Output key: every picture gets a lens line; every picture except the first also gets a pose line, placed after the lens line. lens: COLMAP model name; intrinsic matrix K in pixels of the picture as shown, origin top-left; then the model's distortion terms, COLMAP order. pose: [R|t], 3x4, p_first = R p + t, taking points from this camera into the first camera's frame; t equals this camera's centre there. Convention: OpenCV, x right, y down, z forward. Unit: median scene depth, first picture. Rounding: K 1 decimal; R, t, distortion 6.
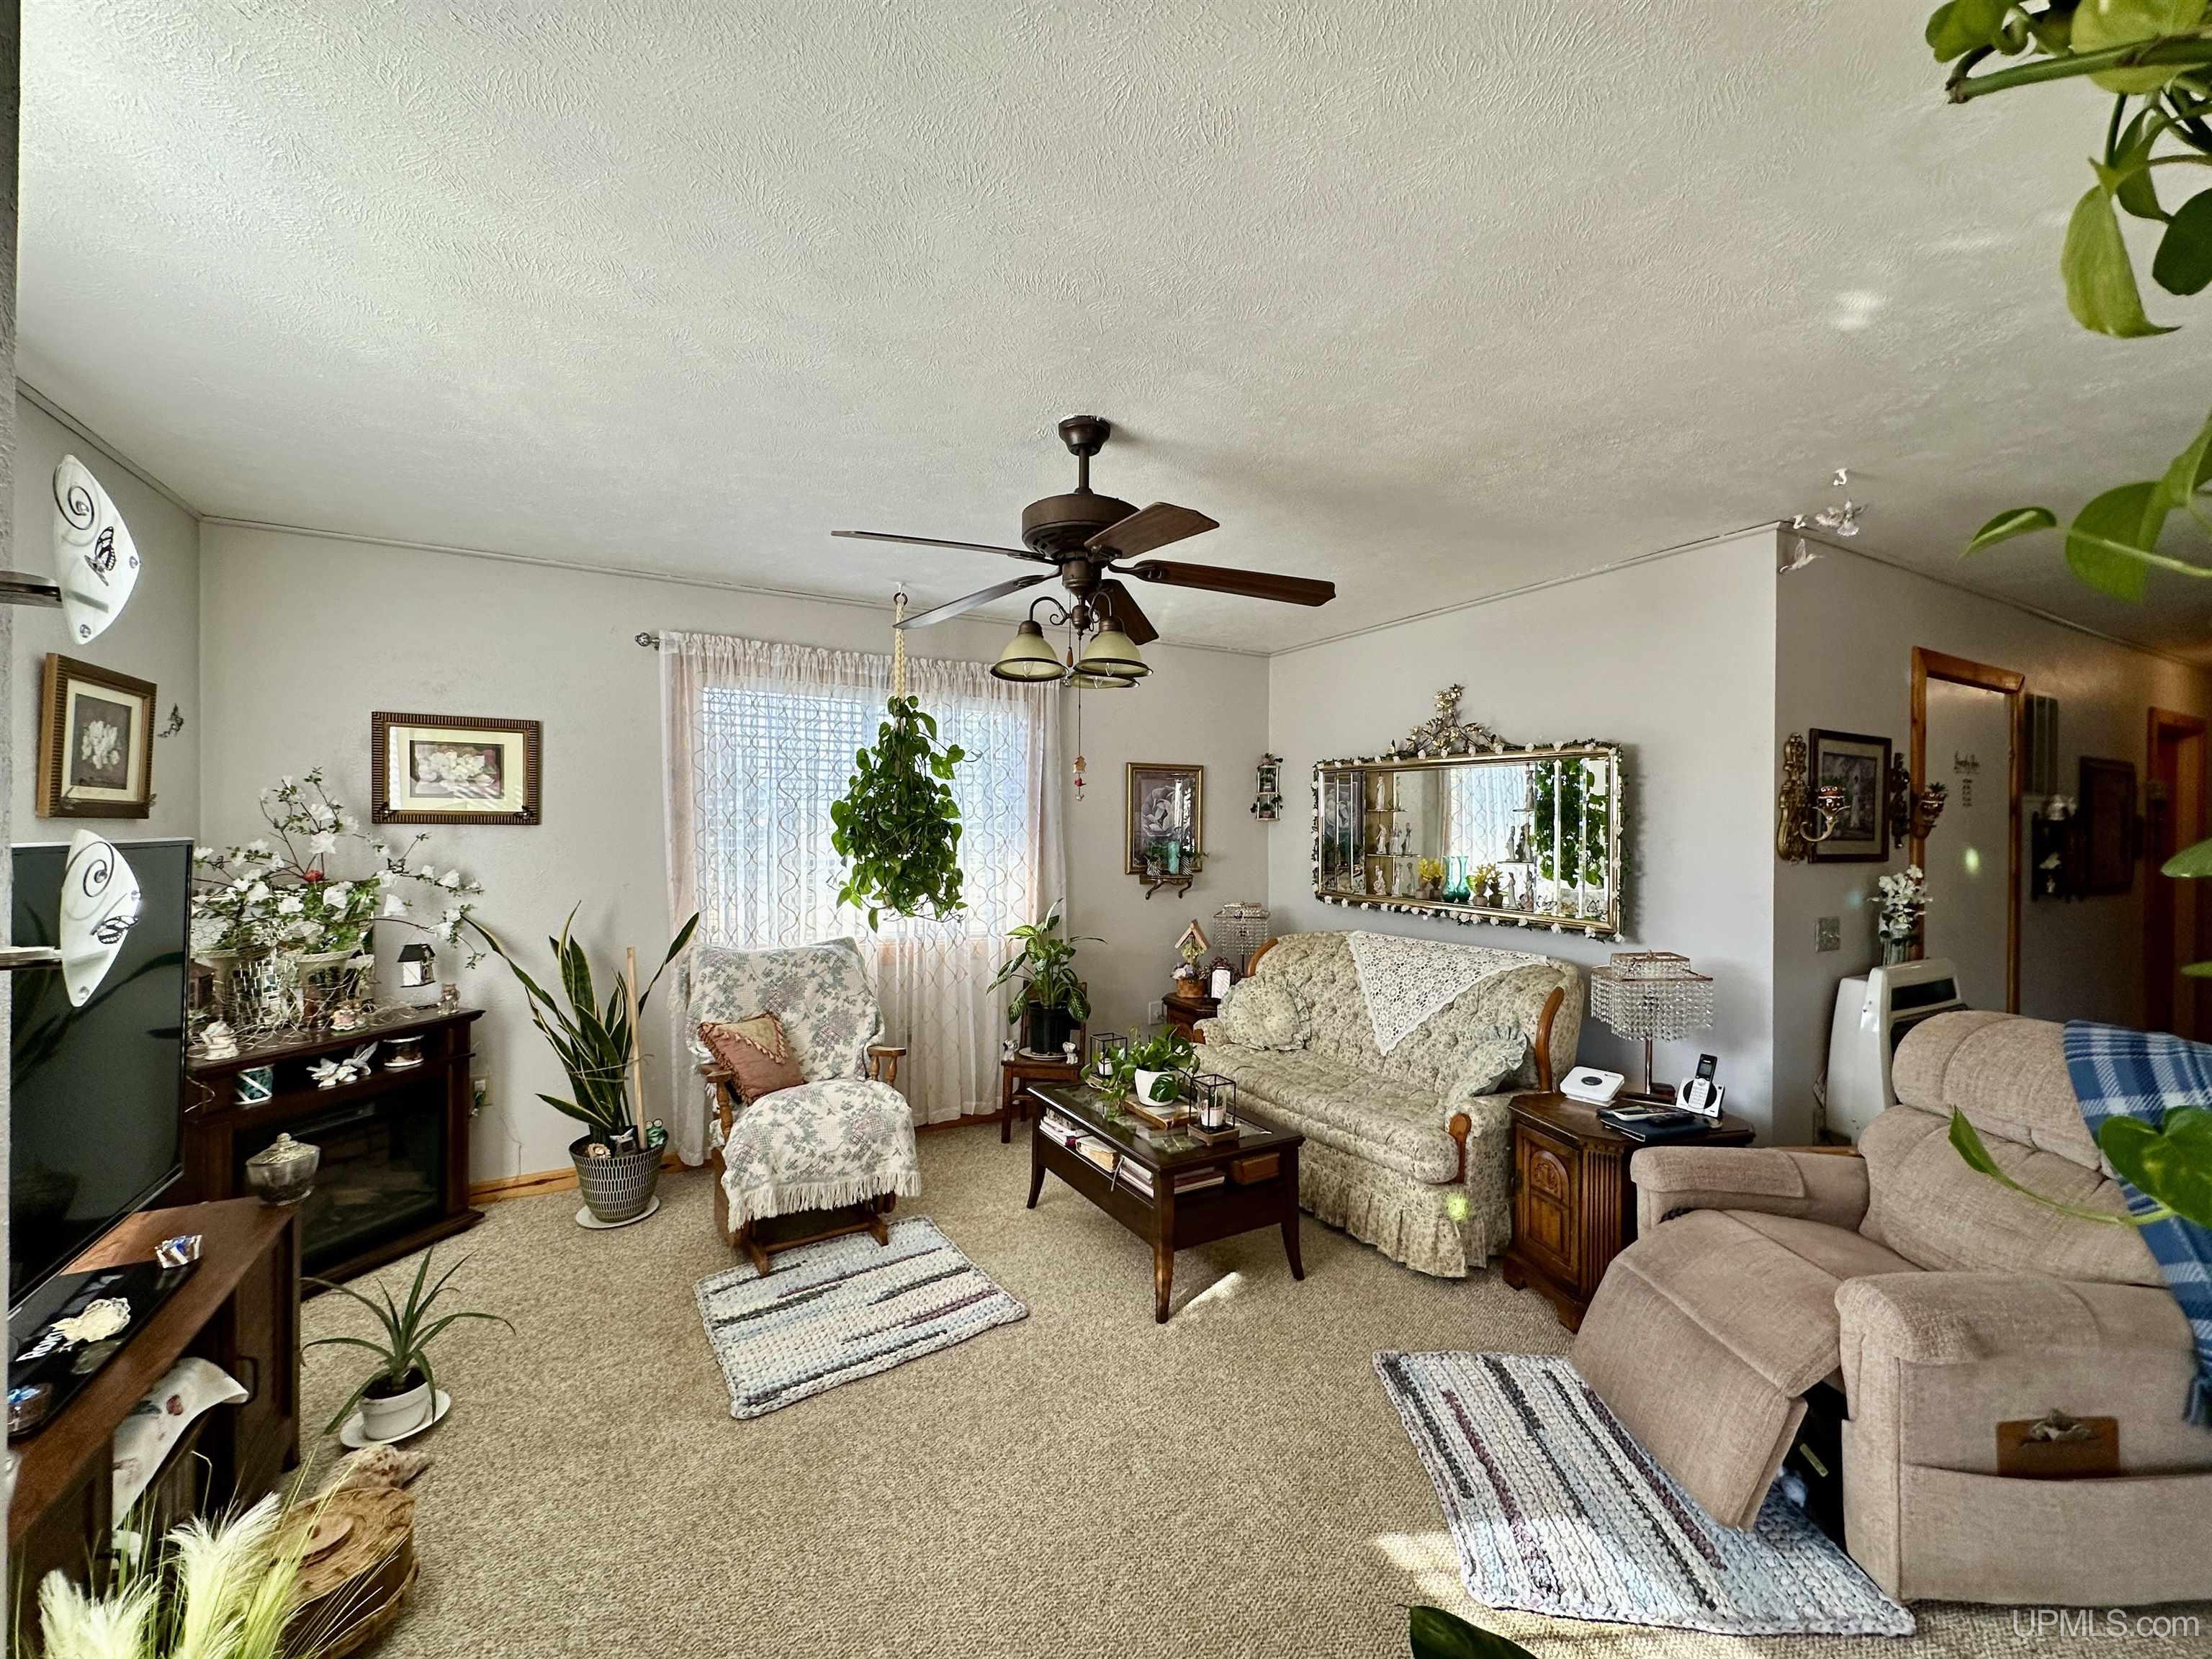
lens RADIAL K [[880.3, 0, 1106.0], [0, 880.3, 829.5], [0, 0, 1]] dist [-0.003618, 0.000606]
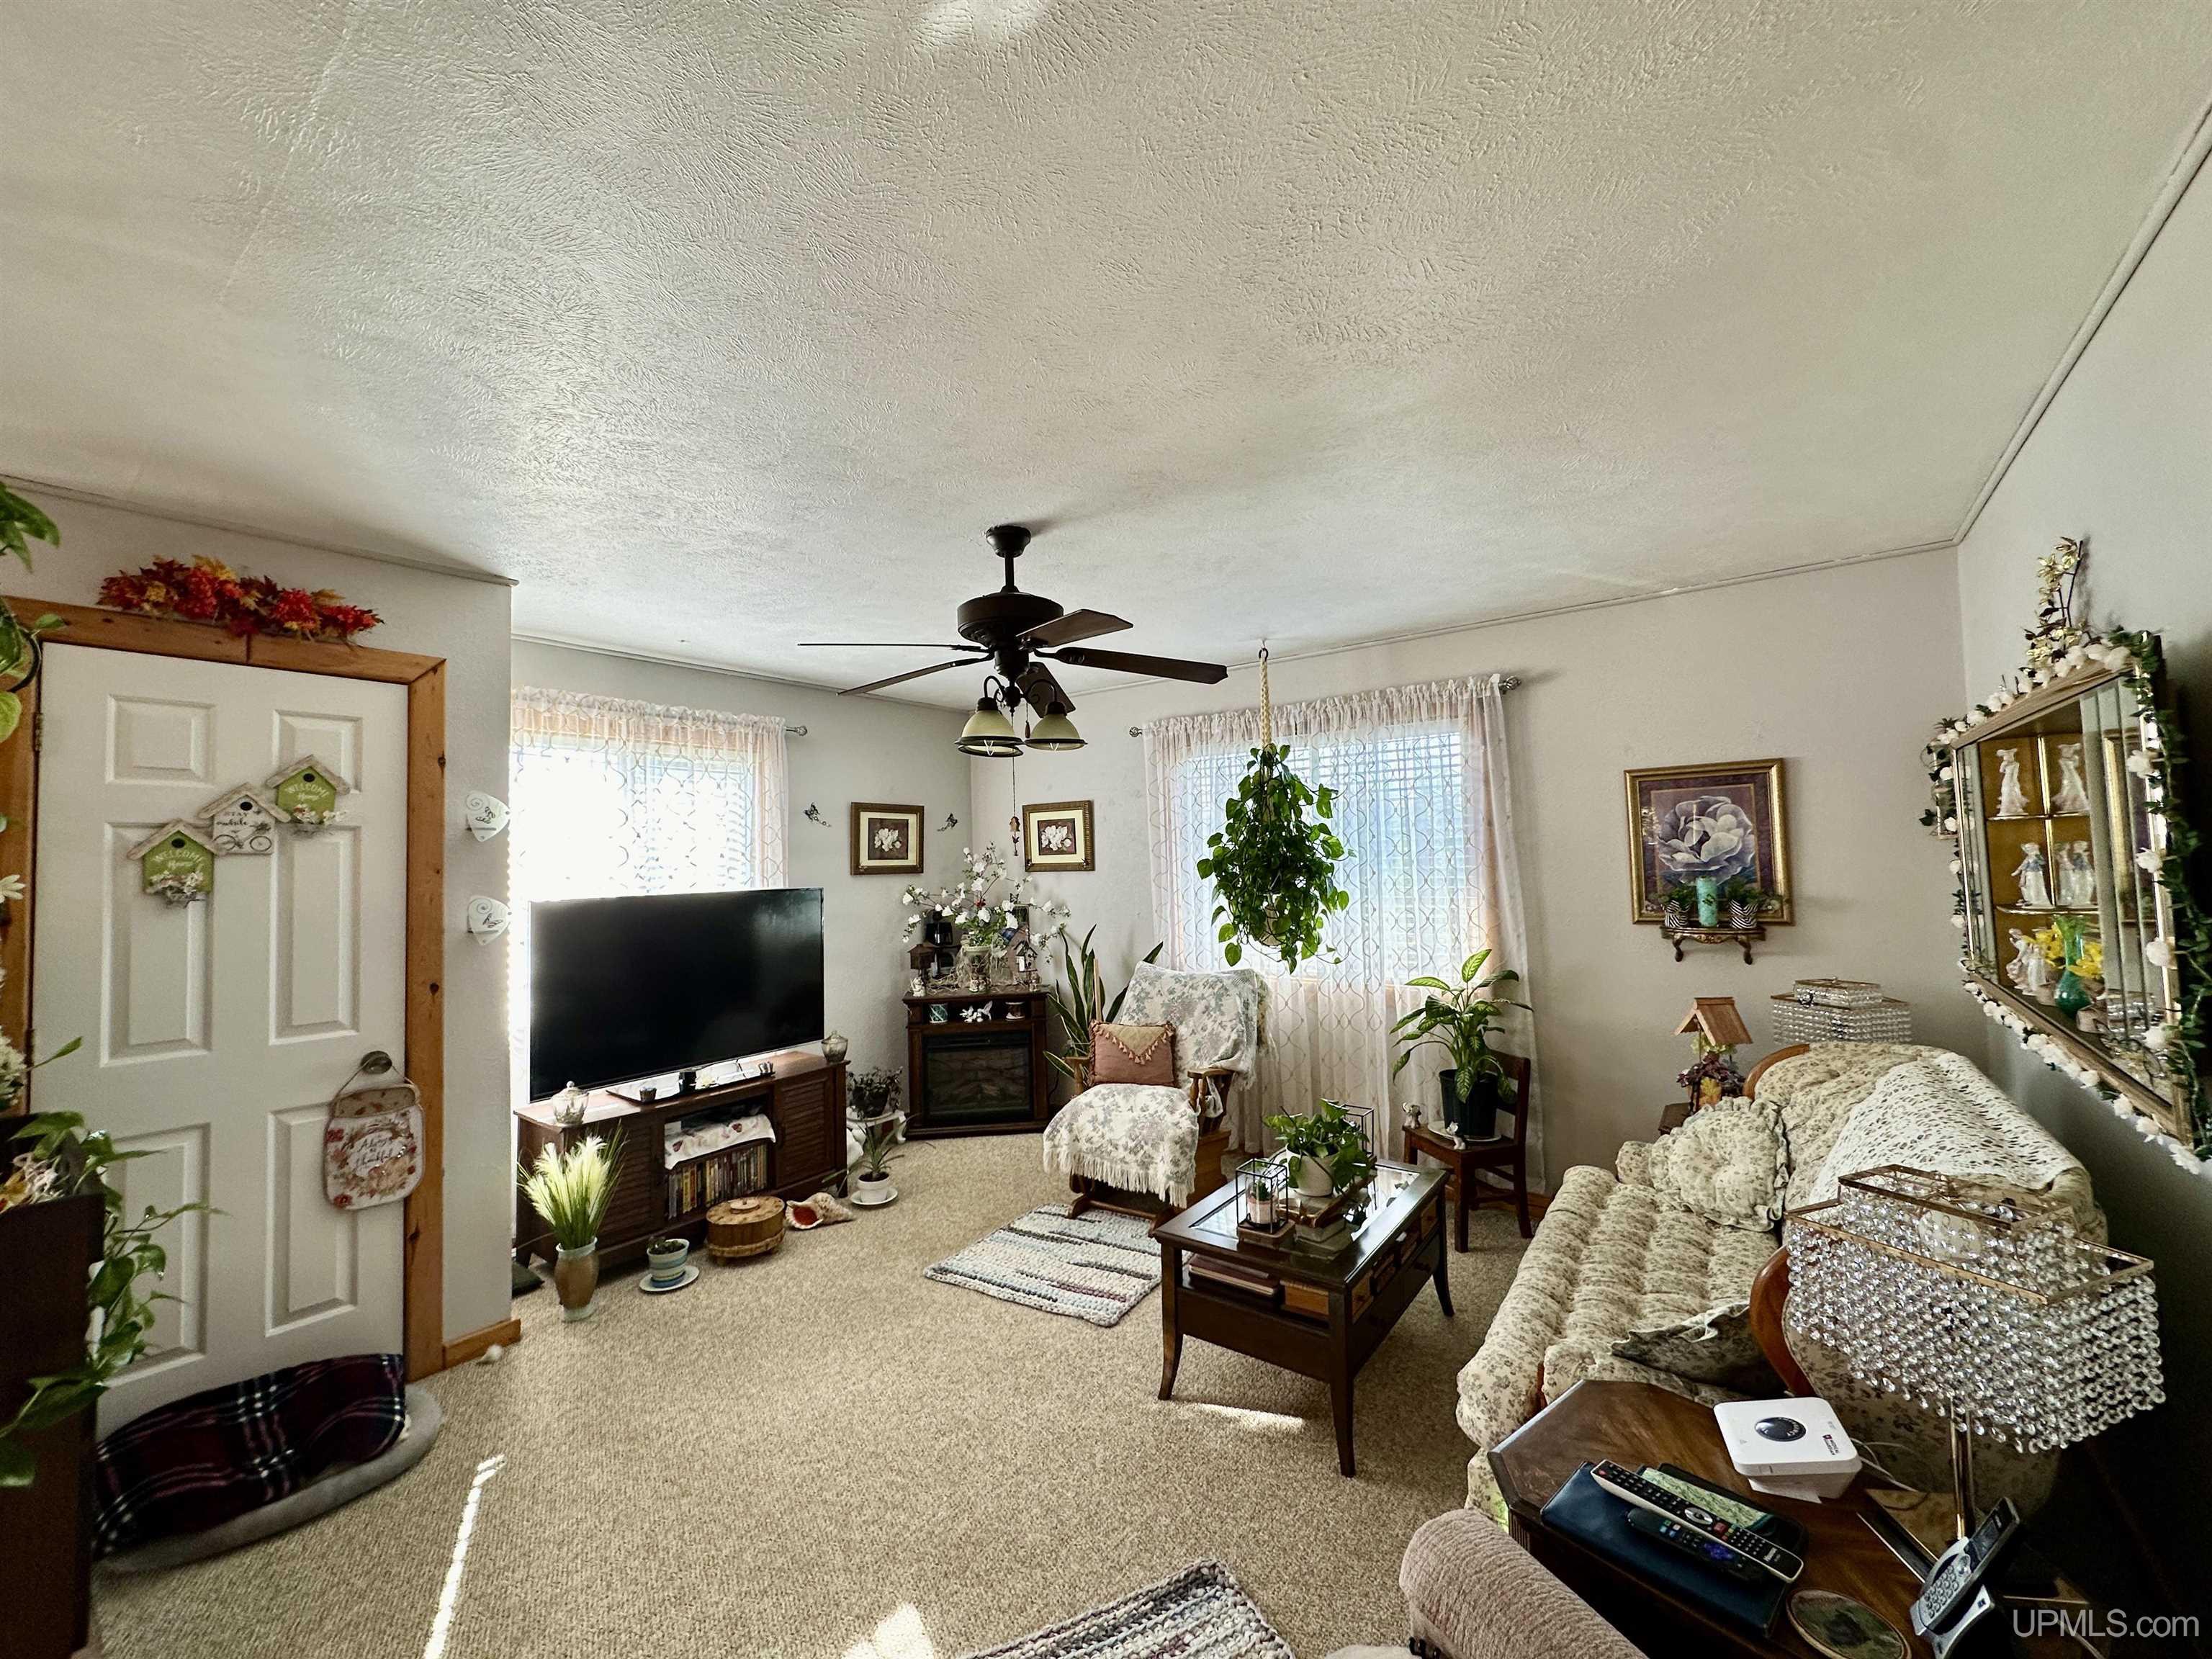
lens RADIAL K [[880.3, 0, 1106.0], [0, 880.3, 829.5], [0, 0, 1]] dist [-0.003618, 0.000606]
pose [[0.408797, -0.051674, -0.911161, 0.742975], [0.026535, 0.998647, -0.044731, -0.008505], [0.912239, -0.005892, 0.409615, 0.446244]]
